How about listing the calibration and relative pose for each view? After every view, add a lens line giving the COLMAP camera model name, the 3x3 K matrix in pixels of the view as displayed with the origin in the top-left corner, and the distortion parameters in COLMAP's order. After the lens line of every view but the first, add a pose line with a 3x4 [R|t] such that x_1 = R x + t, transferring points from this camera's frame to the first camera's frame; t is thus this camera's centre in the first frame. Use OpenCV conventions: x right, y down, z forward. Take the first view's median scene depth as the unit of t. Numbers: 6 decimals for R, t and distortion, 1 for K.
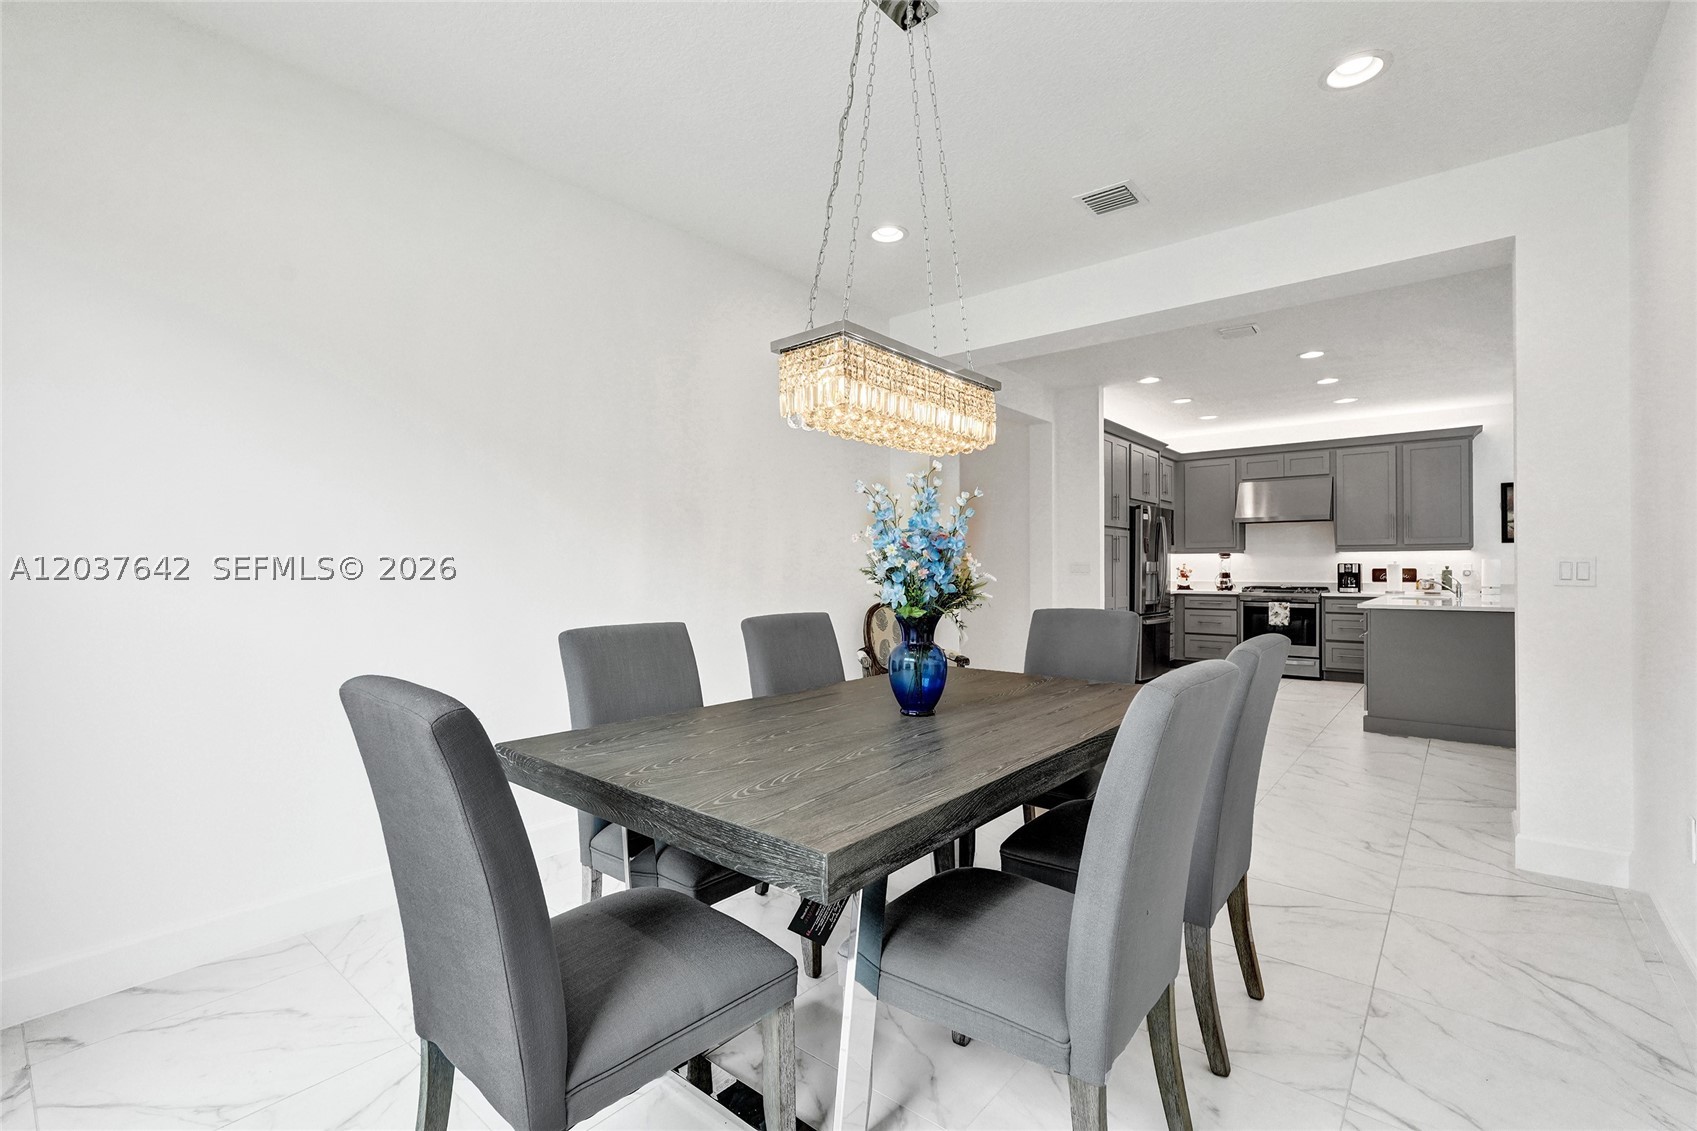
lens RADIAL K [[761.0, 0, 862.6], [0, 761.0, 560.4], [0, 0, 1]] dist [-0.001587, -0.000092]
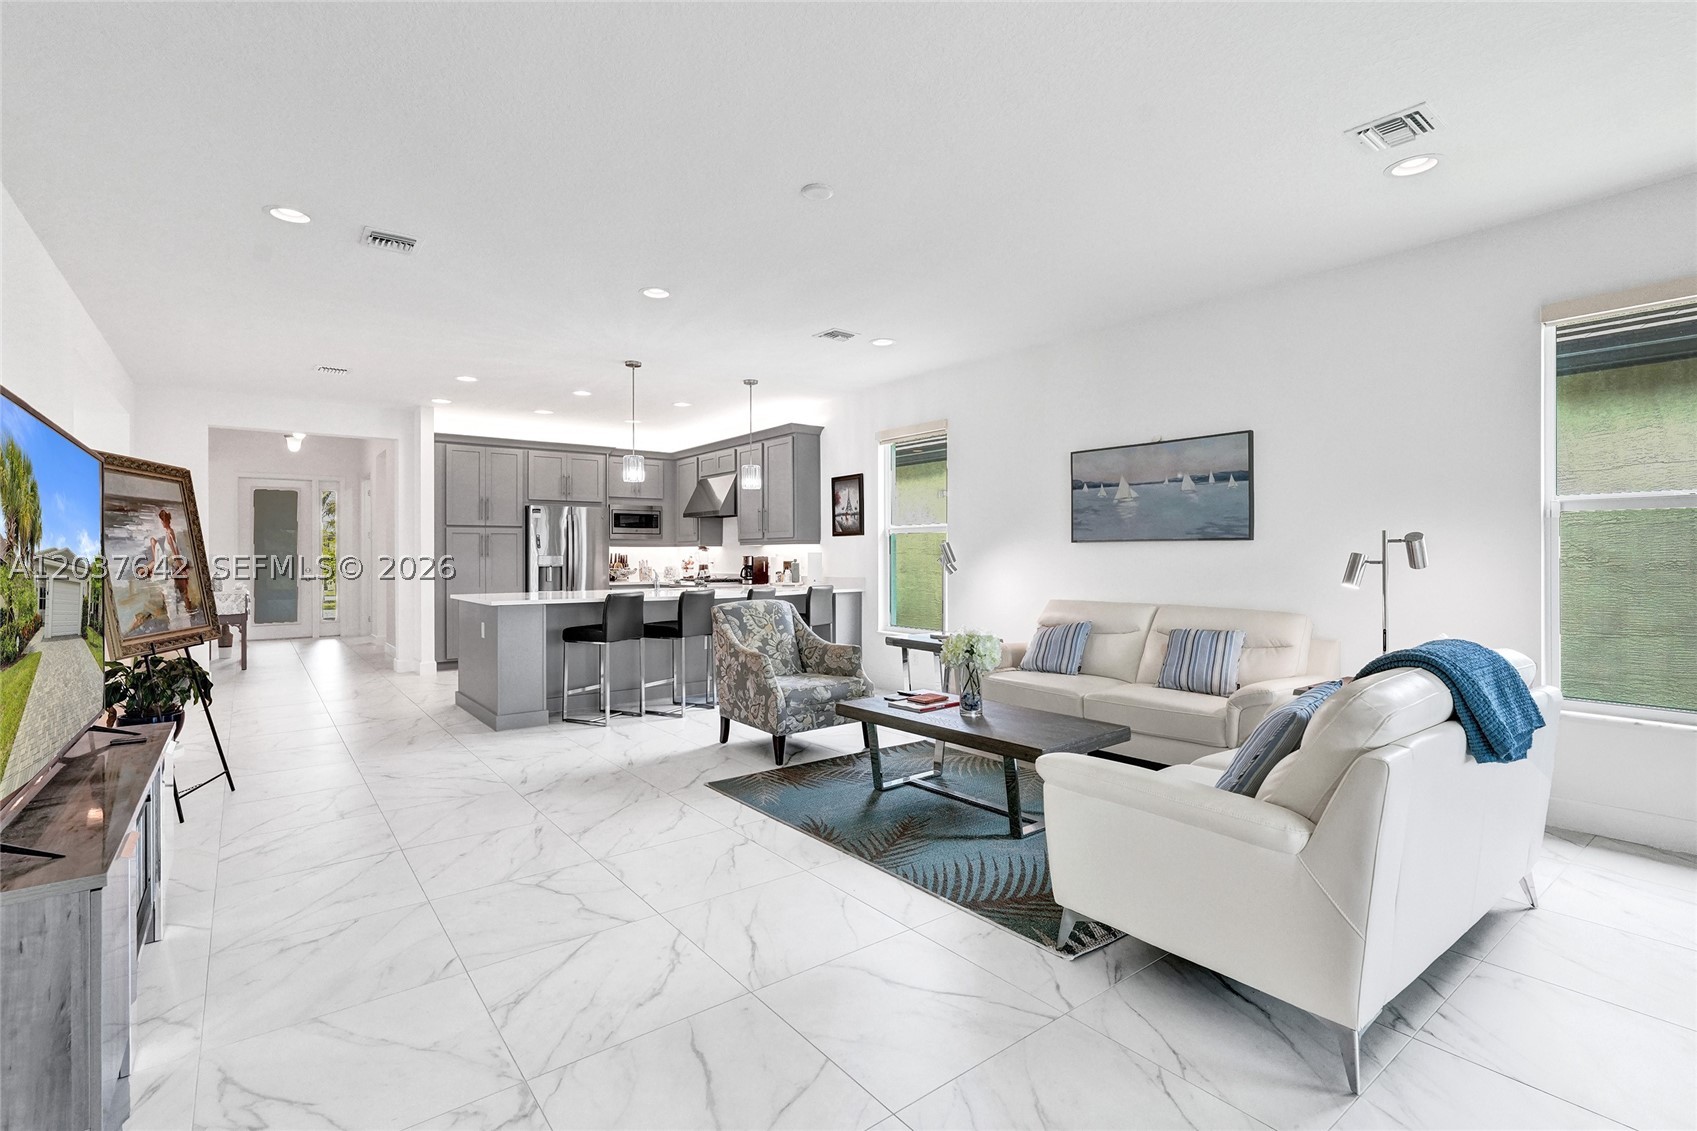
lens RADIAL K [[782.9, 0, 845.4], [0, 782.9, 548.4], [0, 0, 1]] dist [-0.006082, 0.000484]
pose [[0.975847, -0.006007, -0.218374, 1.012031], [0.005526, 0.999981, -0.002812, -0.003063], [0.218387, 0.001537, 0.975861, -0.020632]]
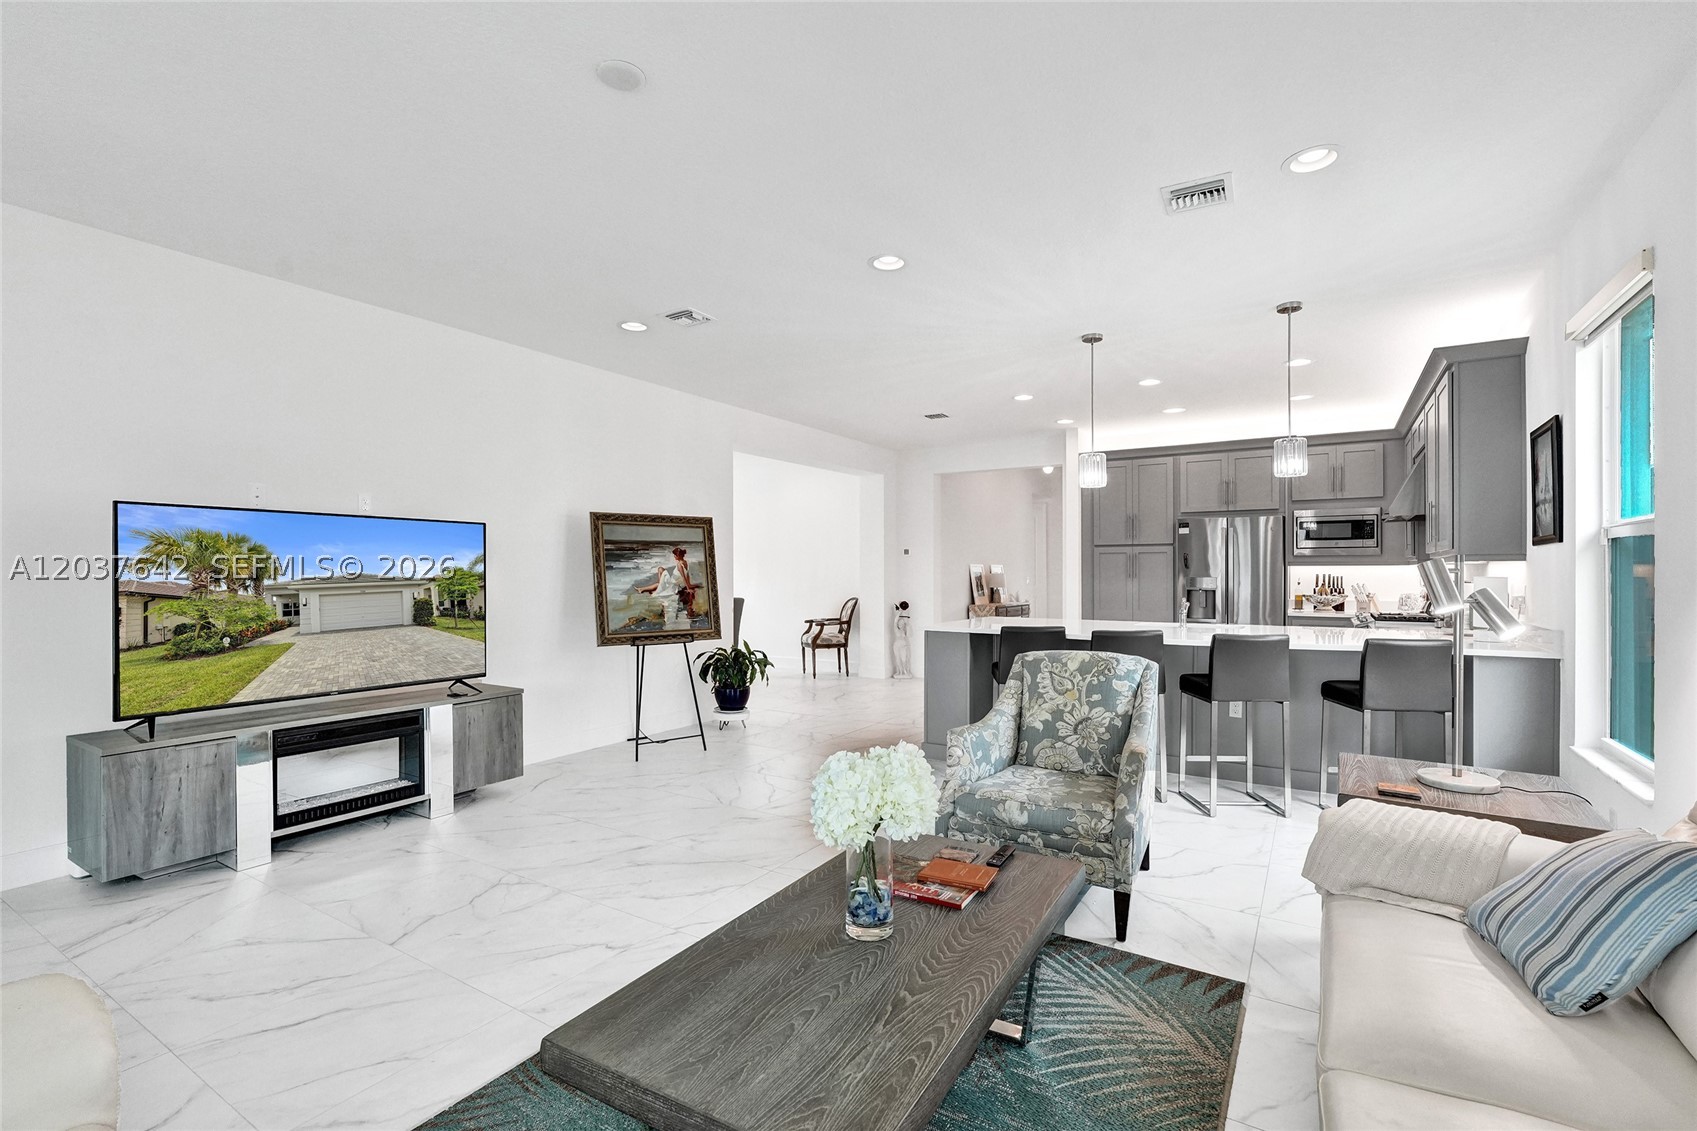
lens RADIAL K [[757.4, 0, 861.6], [0, 757.4, 574.0], [0, 0, 1]] dist [-0.003968, -0.000154]
pose [[0.141725, 0.001157, -0.989905, 1.202416], [0.006983, 0.999973, 0.002169, -0.007251], [0.989881, -0.007220, 0.141713, 0.434272]]
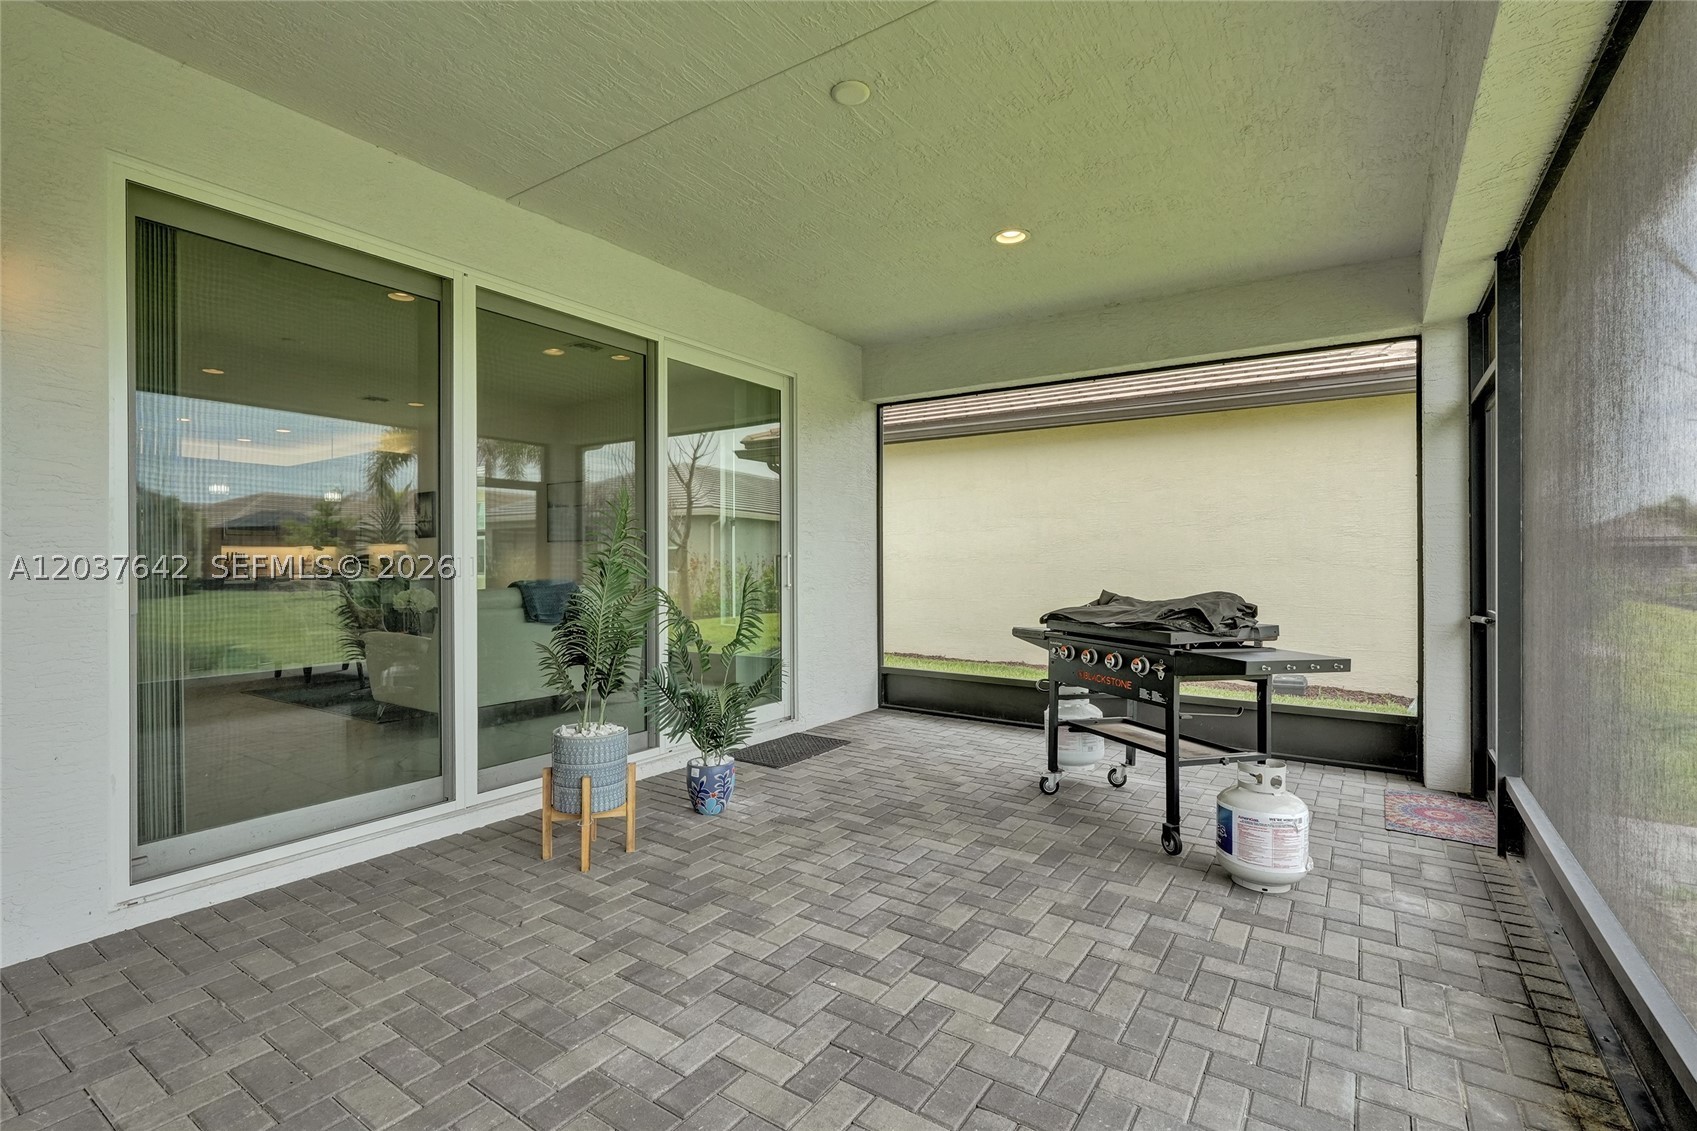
lens RADIAL K [[788.4, 0, 843.2], [0, 788.4, 570.3], [0, 0, 1]] dist [-0.002298, 0.000340]
pose [[0.996450, -0.003521, 0.084110, 1.376562], [0.002063, 0.999846, 0.017408, 0.011179], [-0.084158, -0.017172, 0.996304, -0.424675]]
